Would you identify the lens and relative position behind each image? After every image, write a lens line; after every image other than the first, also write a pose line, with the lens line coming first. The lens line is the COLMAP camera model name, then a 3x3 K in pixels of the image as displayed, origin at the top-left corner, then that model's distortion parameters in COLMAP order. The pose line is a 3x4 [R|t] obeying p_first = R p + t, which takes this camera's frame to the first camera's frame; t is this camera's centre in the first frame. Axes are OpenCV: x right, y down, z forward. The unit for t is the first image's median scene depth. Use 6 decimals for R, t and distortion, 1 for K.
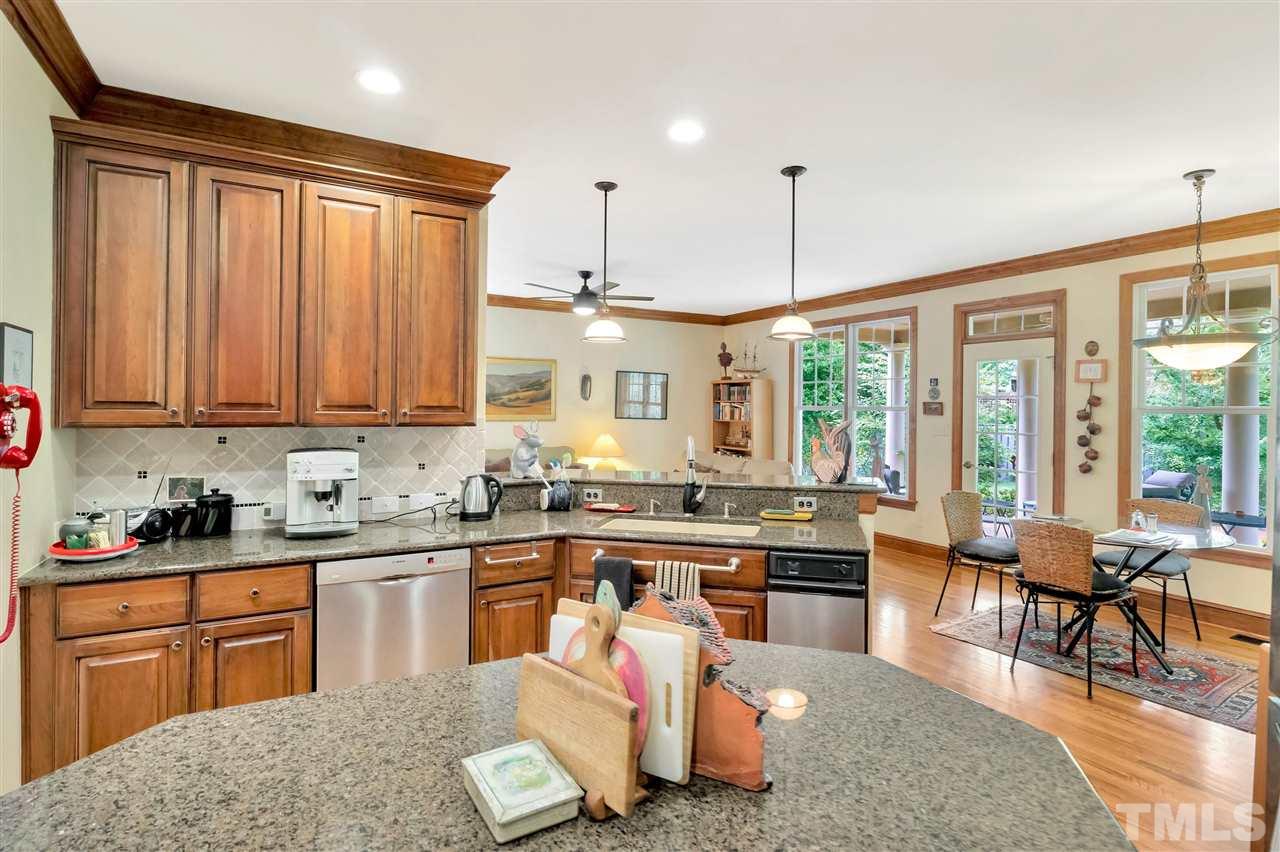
lens RADIAL K [[643.6, 0, 640.3], [0, 643.6, 413.4], [0, 0, 1]] dist [-0.011710, 0.004213]
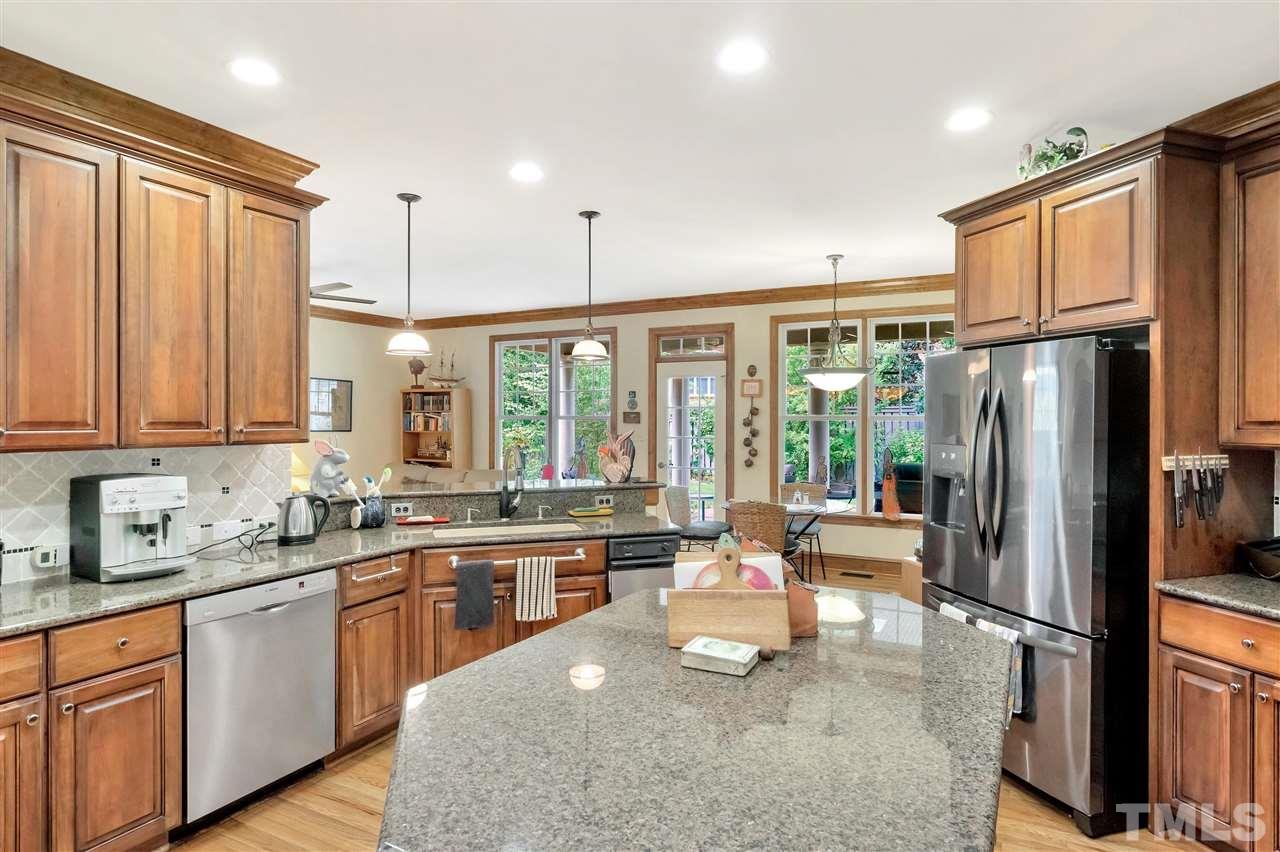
lens RADIAL K [[703.3, 0, 641.0], [0, 703.3, 425.7], [0, 0, 1]] dist [-0.003072, 0.000239]
pose [[0.842161, -0.014641, 0.539028, -0.420973], [0.011508, 0.999892, 0.009179, -0.009307], [-0.539104, -0.001526, 0.842238, -0.131661]]
